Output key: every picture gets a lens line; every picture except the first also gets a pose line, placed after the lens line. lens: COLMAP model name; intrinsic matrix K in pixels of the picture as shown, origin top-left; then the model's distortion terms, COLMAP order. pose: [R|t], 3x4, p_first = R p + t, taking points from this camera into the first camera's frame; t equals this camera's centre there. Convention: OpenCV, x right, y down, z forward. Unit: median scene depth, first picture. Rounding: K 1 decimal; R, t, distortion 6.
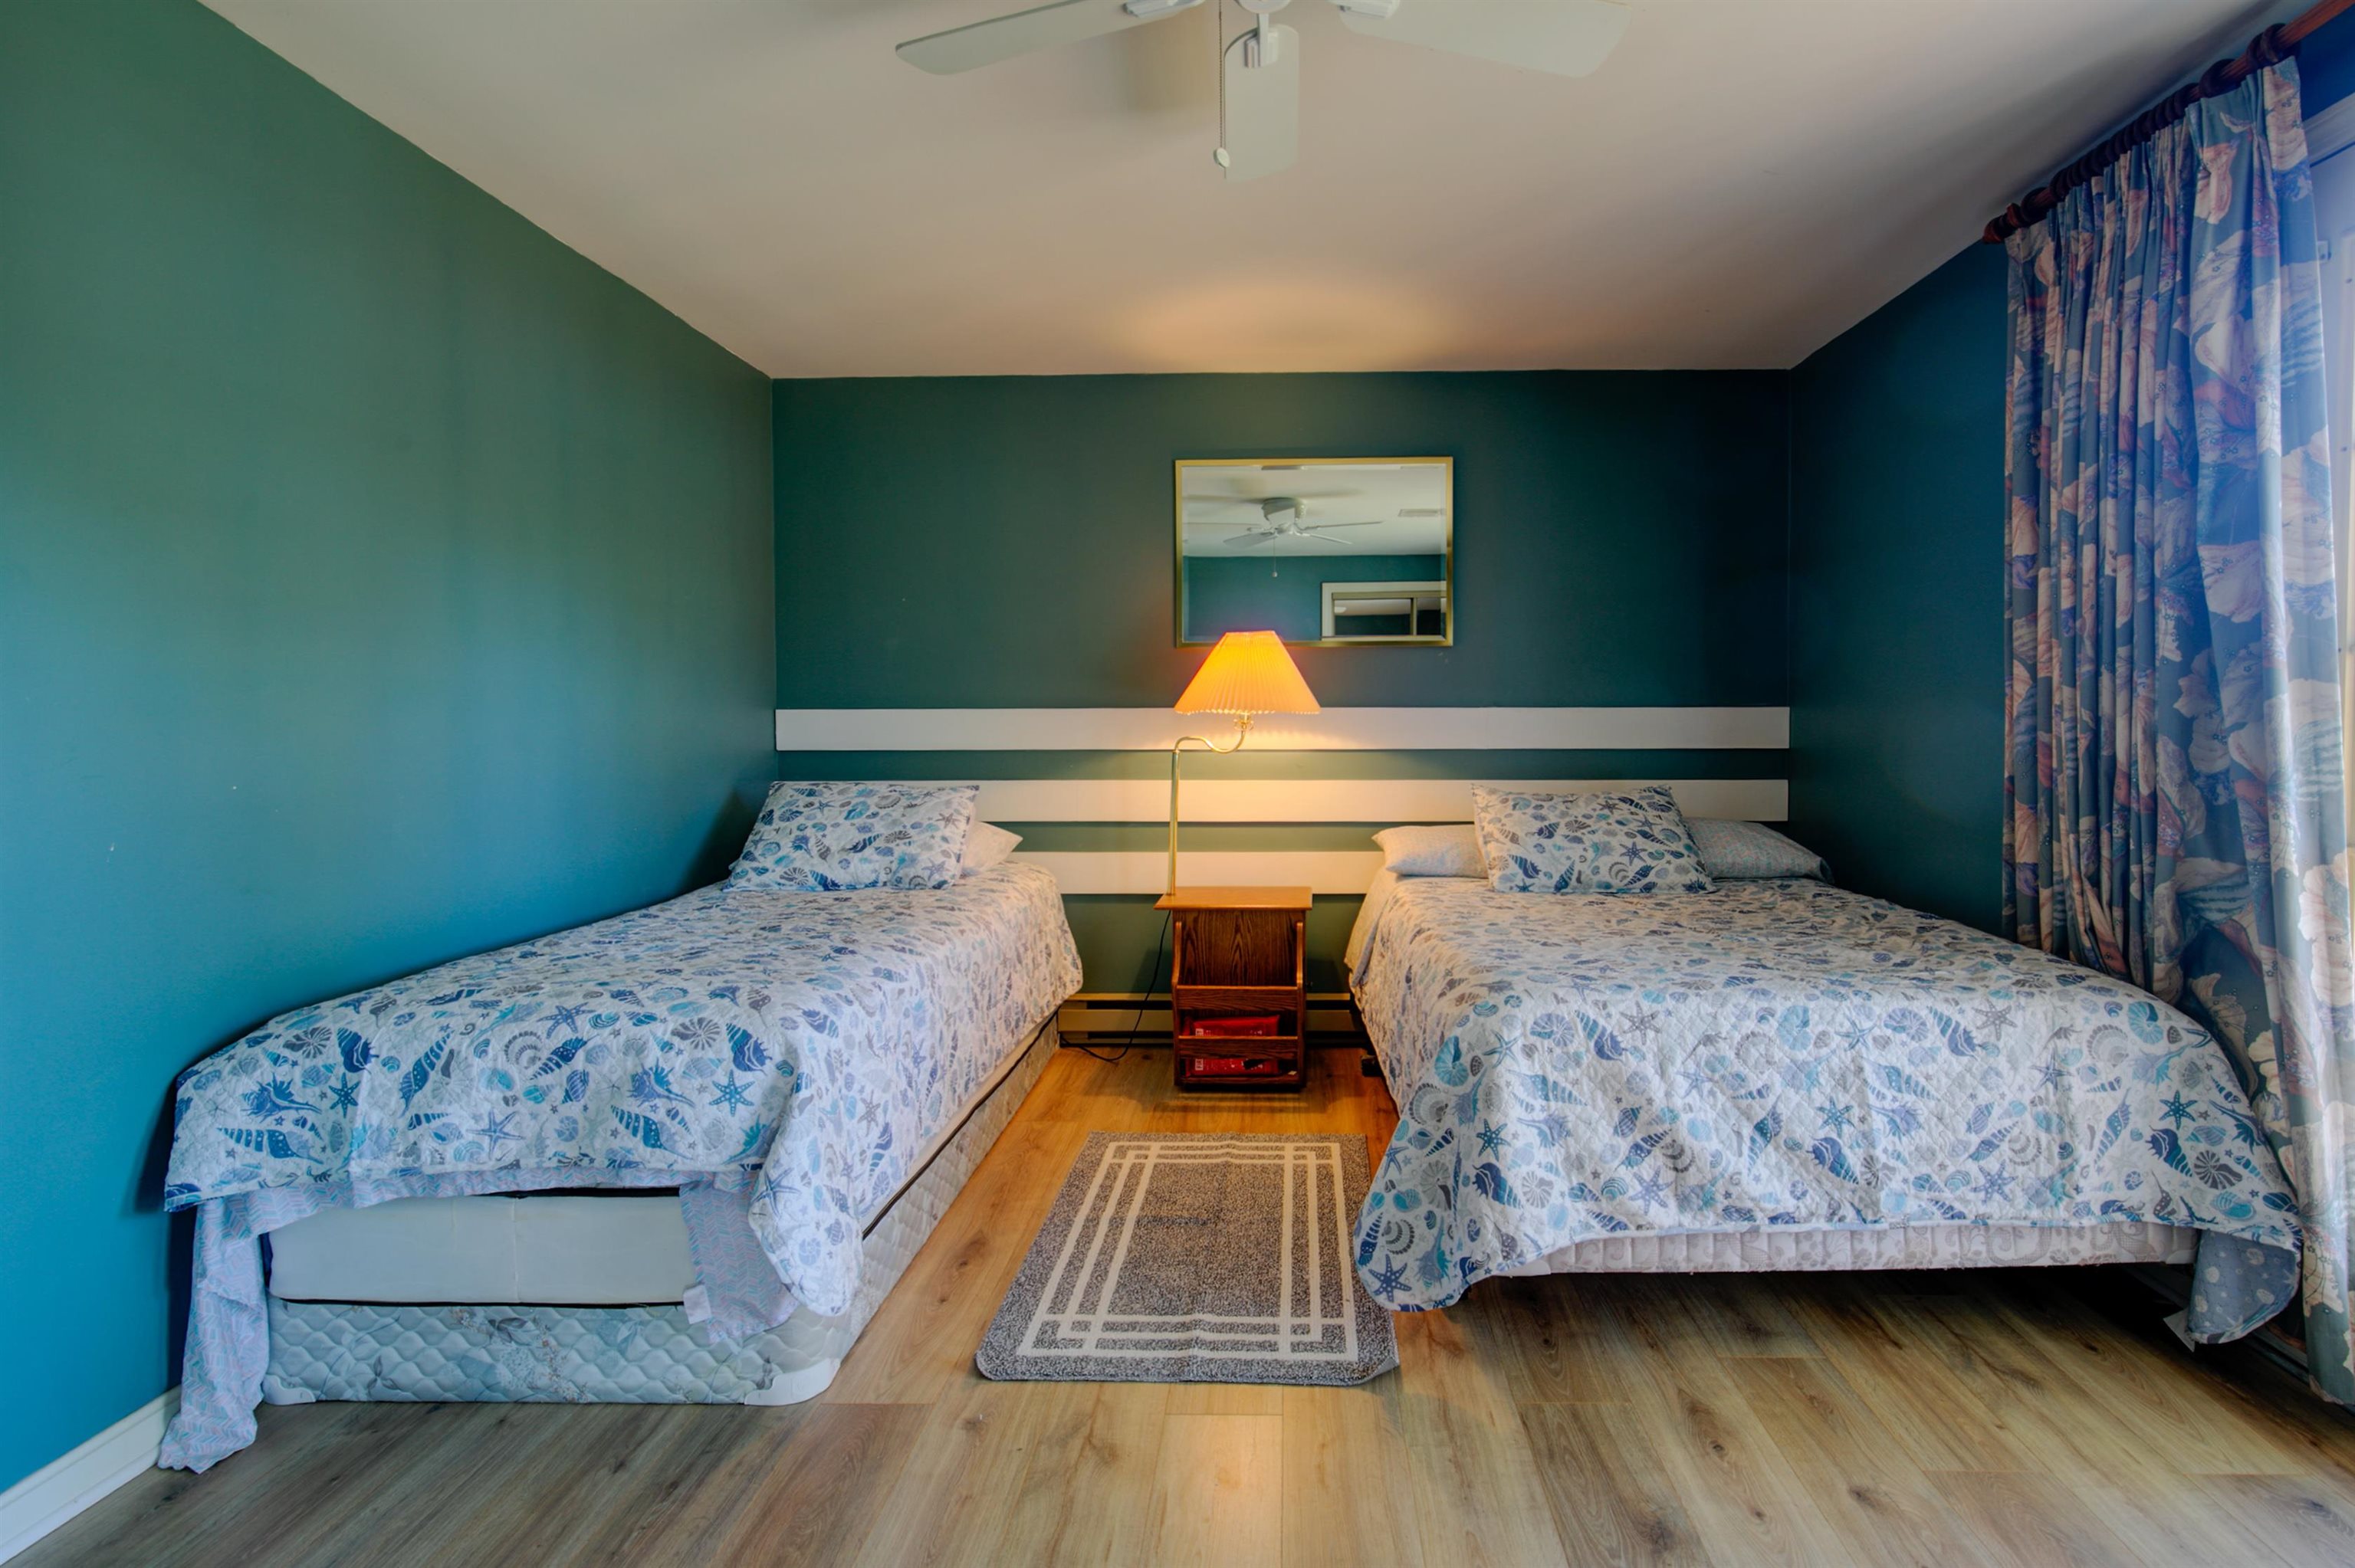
lens RADIAL K [[1135.3, 0, 1134.2], [0, 1135.3, 737.2], [0, 0, 1]] dist [0.002673, 0.000290]
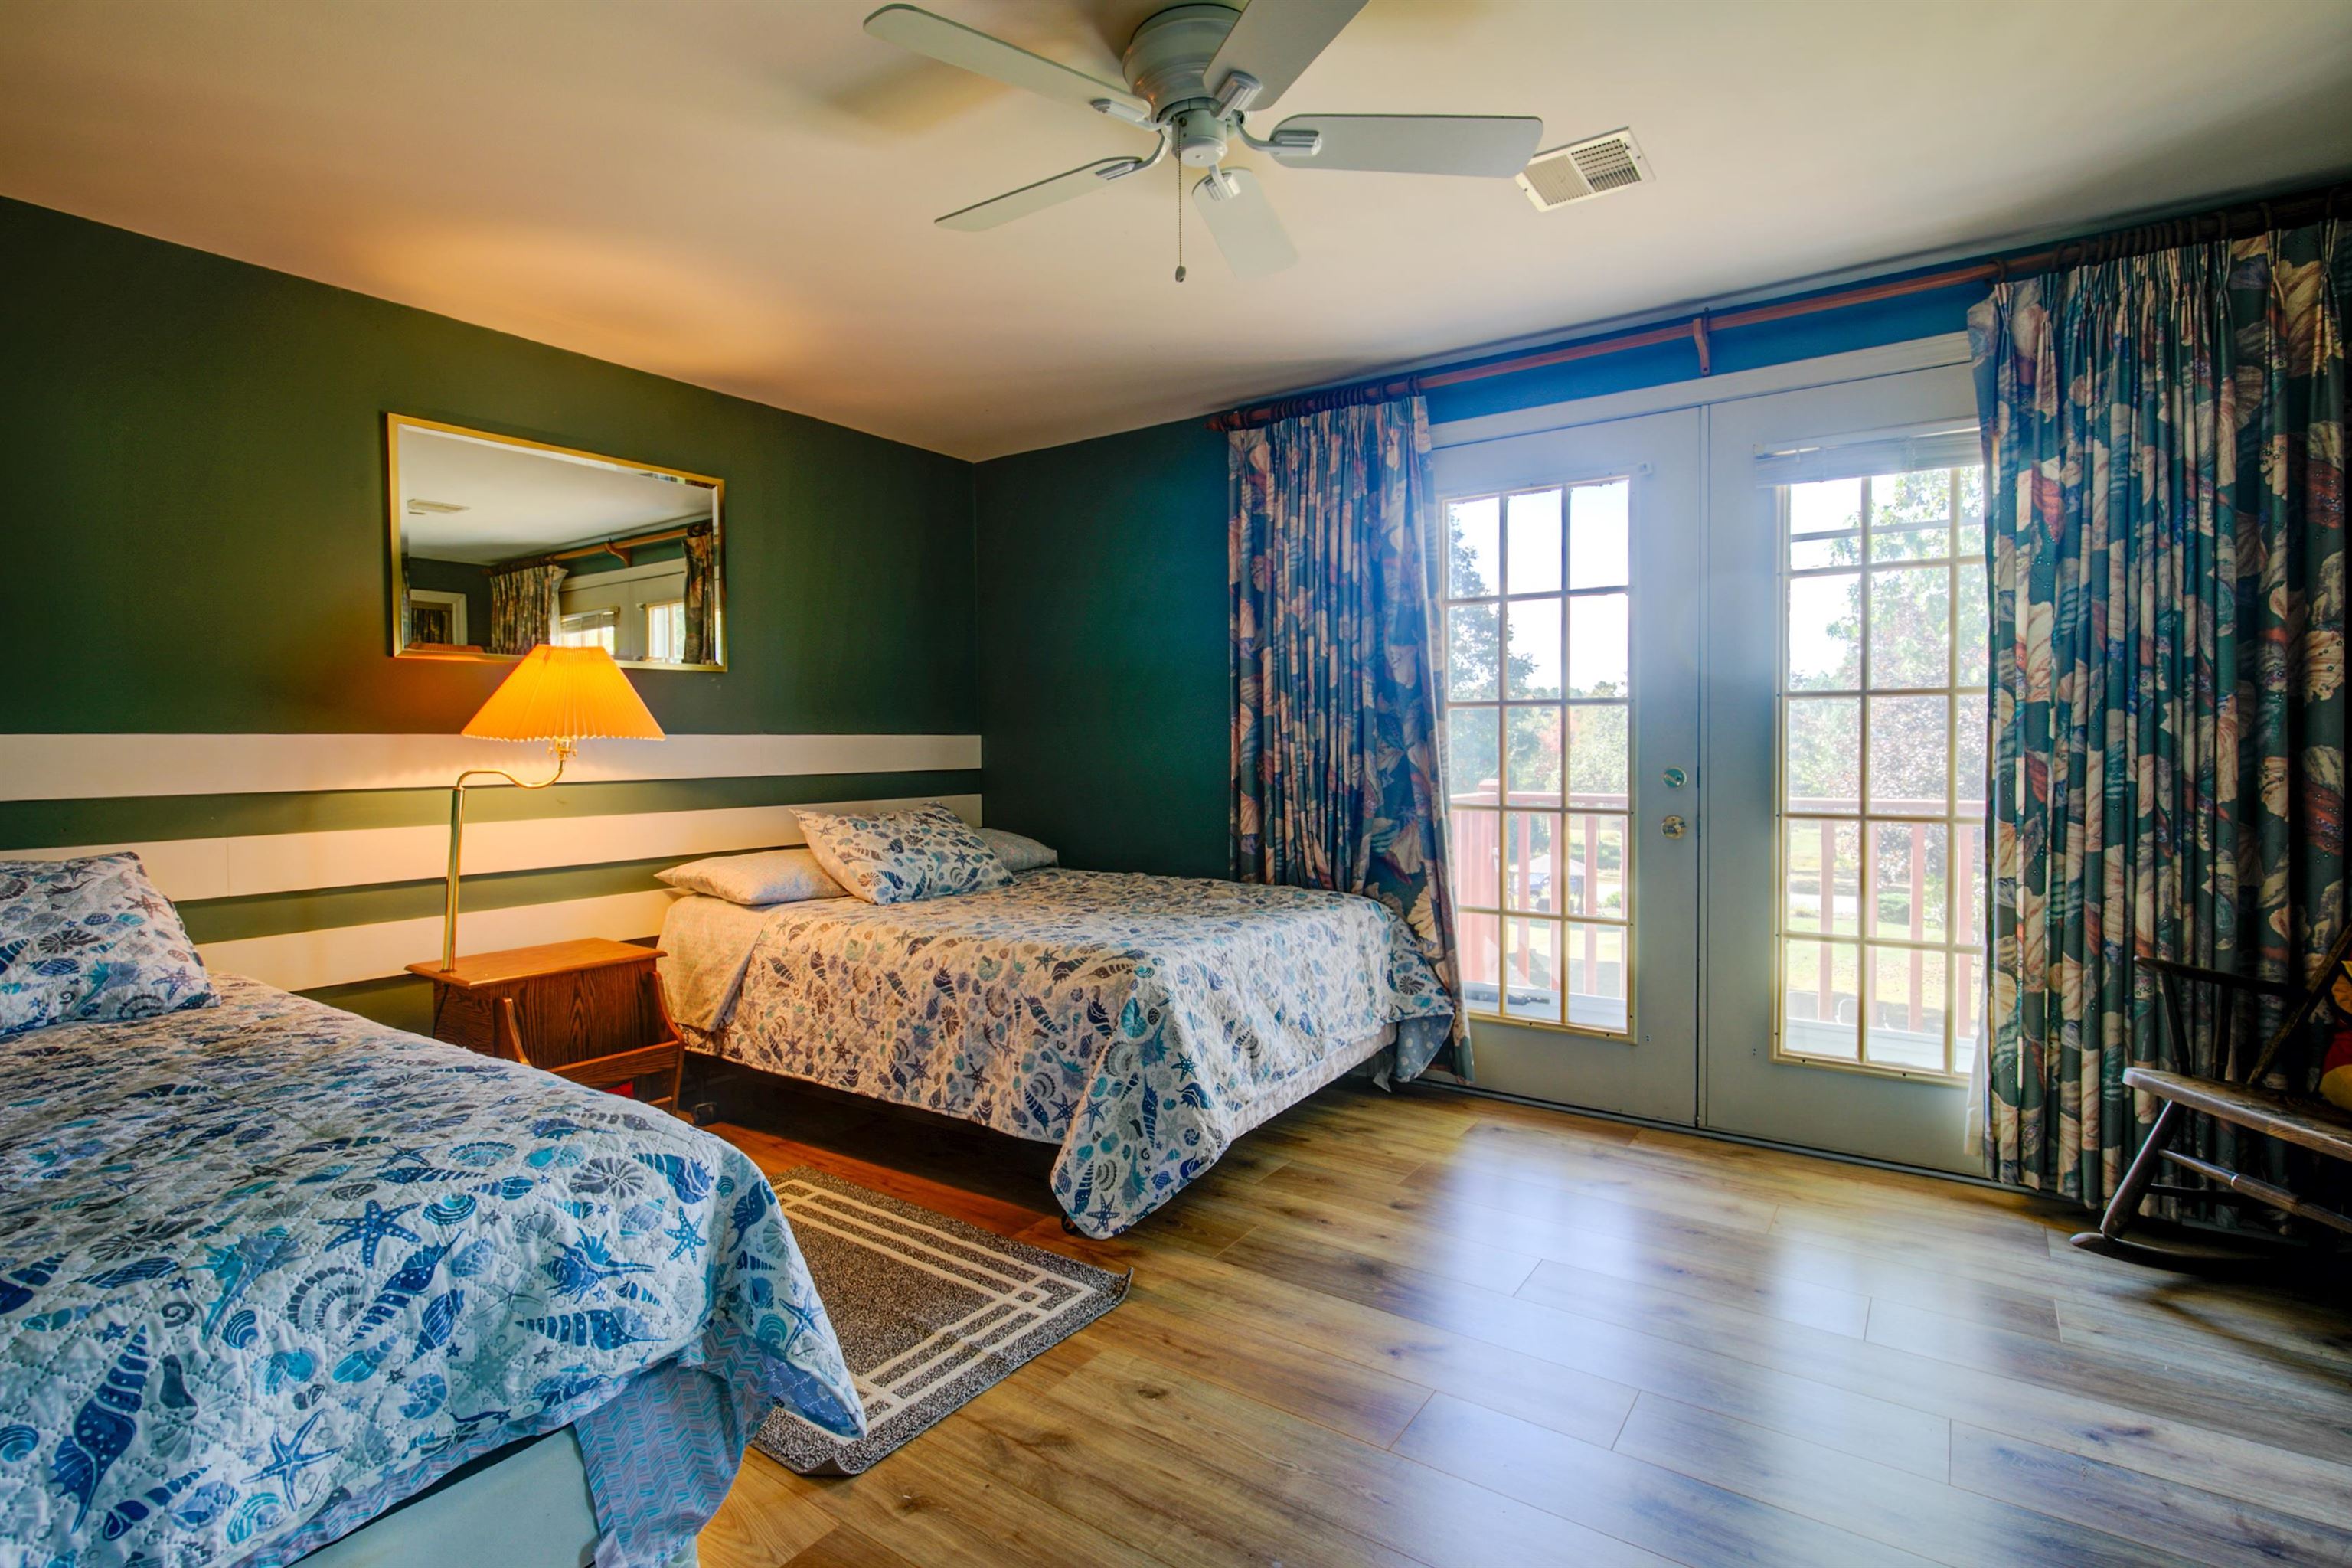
lens RADIAL K [[1118.7, 0, 1241.7], [0, 1118.7, 753.0], [0, 0, 1]] dist [0.001772, 0.001504]
pose [[0.529244, -0.009965, 0.848411, -0.687568], [0.021245, 0.999773, -0.001509, 0.001482], [-0.848203, 0.018823, 0.529336, 0.251812]]
